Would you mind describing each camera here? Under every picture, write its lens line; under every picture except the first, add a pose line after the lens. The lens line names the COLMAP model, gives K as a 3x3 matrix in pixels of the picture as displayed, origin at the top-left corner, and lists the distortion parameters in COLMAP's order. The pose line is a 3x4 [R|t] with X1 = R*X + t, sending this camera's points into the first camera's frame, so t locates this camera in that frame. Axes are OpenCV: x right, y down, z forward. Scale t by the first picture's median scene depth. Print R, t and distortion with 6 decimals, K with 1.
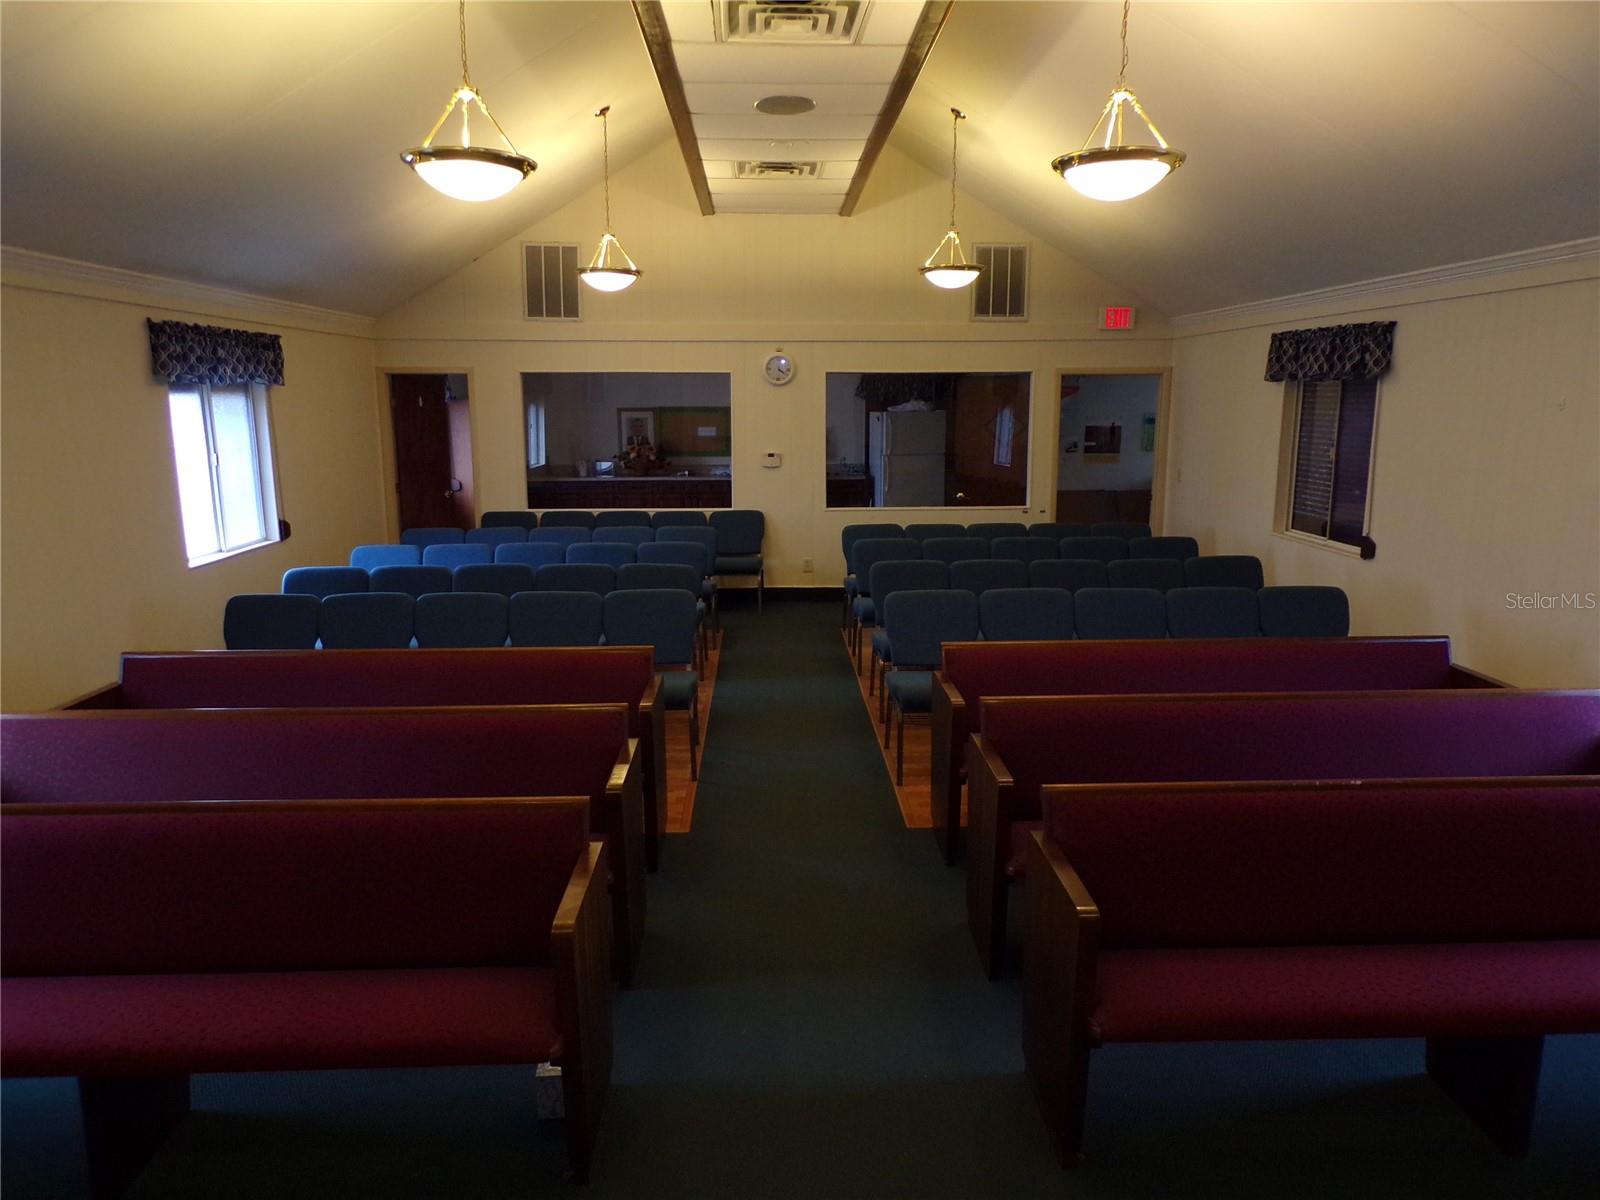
lens RADIAL K [[1075.7, 0, 807.8], [0, 1075.7, 601.6], [0, 0, 1]] dist [-0.005235, 0.007559]
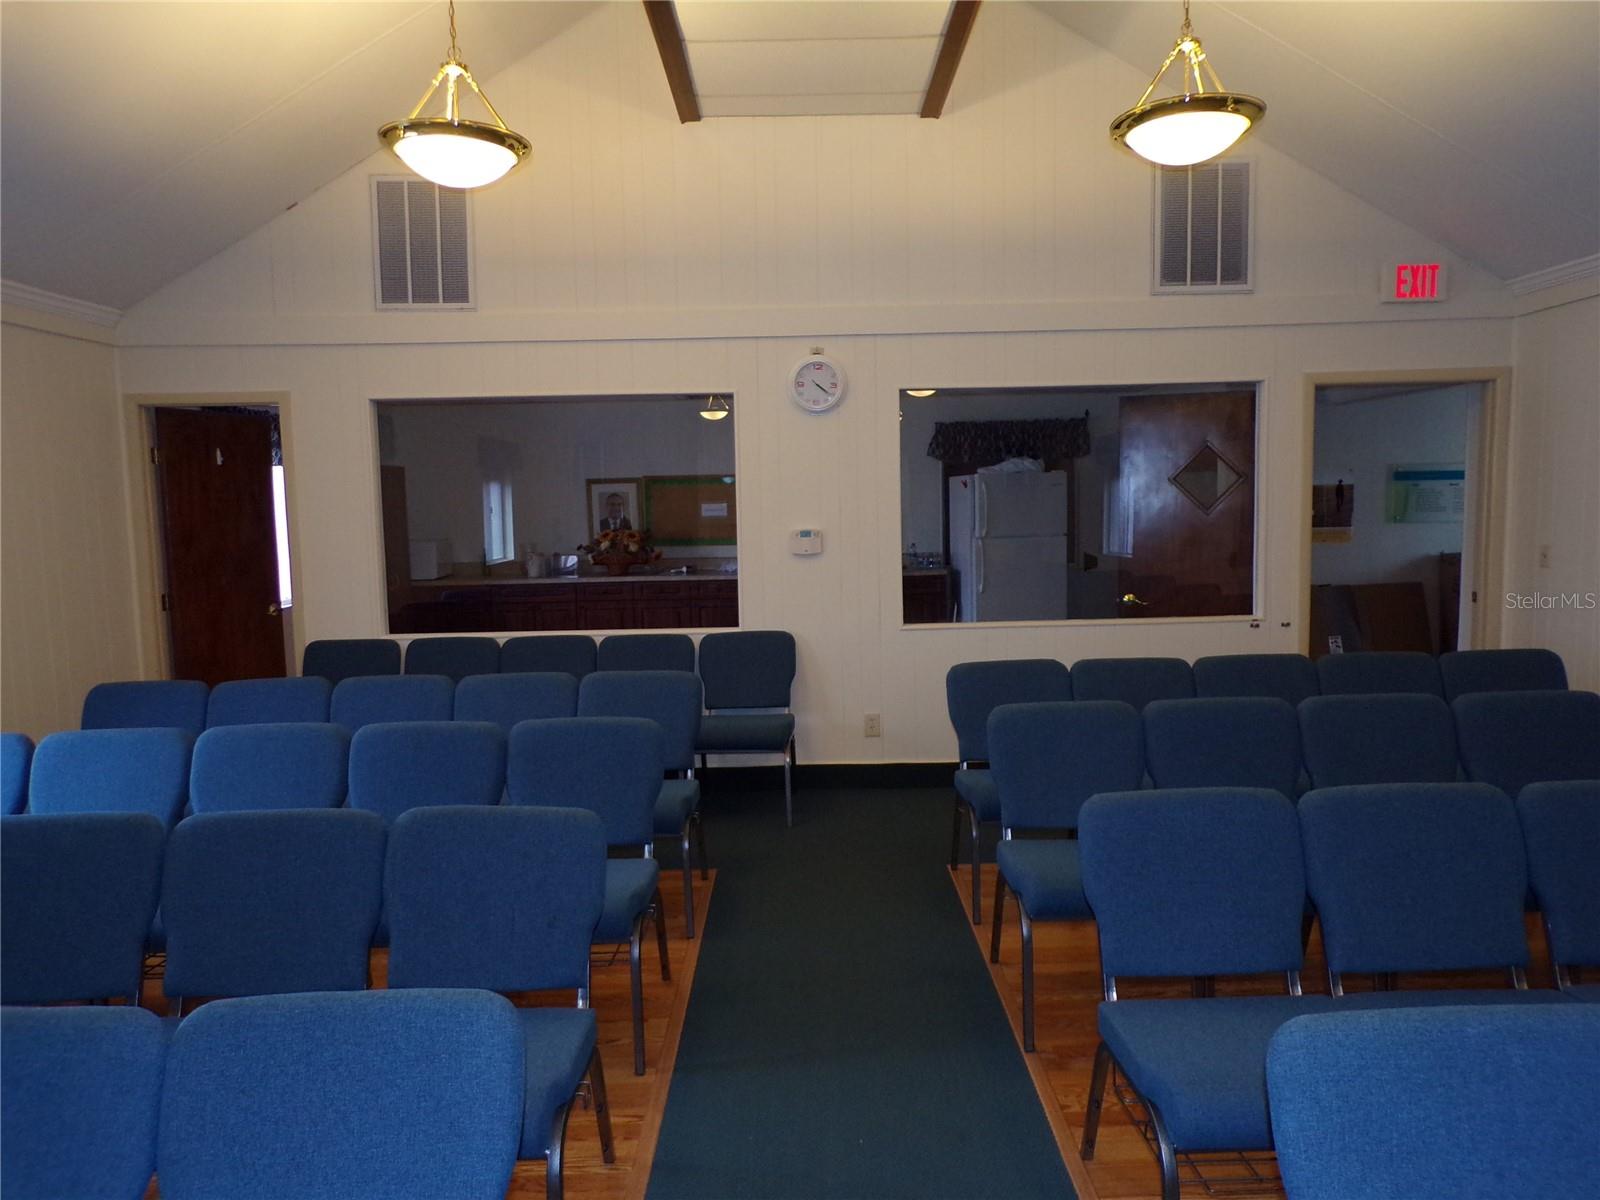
lens RADIAL K [[1075.7, 0, 795.7], [0, 1075.7, 601.9], [0, 0, 1]] dist [-0.005235, 0.007559]
pose [[0.998796, -0.015888, -0.046412, -0.013289], [0.011654, 0.995865, -0.090100, -0.048134], [0.047652, 0.089451, 0.994851, 0.426425]]
